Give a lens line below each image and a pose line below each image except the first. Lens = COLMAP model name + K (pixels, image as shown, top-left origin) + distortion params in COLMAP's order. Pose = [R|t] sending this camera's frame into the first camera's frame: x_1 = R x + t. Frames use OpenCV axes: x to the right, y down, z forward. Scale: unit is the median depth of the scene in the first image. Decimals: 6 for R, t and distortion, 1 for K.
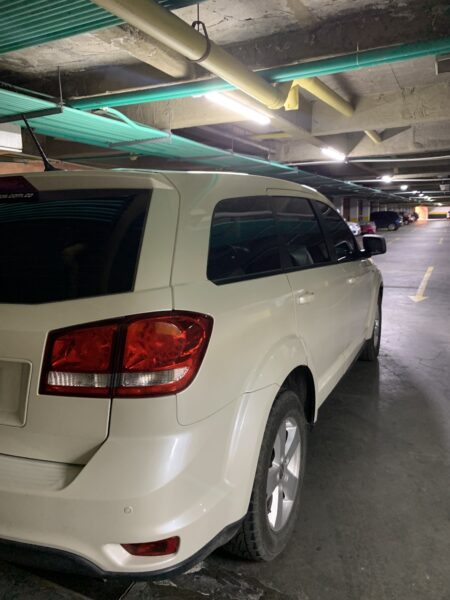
lens RADIAL K [[456.9, 0, 225.0], [0, 456.9, 300.0], [0, 0, 1]] dist [0.011822, 0.006041]
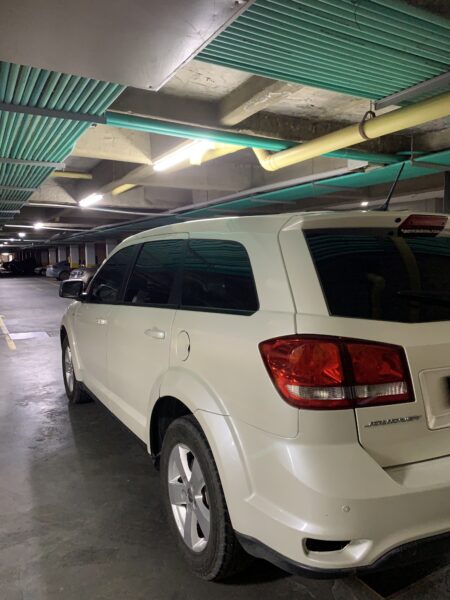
lens RADIAL K [[440.3, 0, 215.1], [0, 440.3, 312.4], [0, 0, 1]] dist [0.067688, 0.000989]
pose [[0.578945, -0.079837, 0.811449, -1.126987], [0.136977, 0.990574, -0.000268, -0.059546], [-0.803779, 0.111305, 0.584424, 0.511452]]
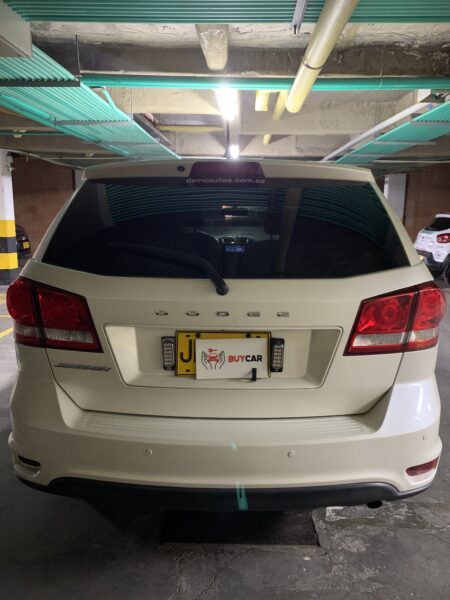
lens RADIAL K [[456.9, 0, 225.0], [0, 456.9, 300.0], [0, 0, 1]] dist [0.011822, 0.006041]
pose [[0.912296, -0.045073, 0.407043, -0.601591], [0.037697, 0.998948, 0.026125, 0.012180], [-0.407792, -0.008490, 0.913035, 0.035011]]
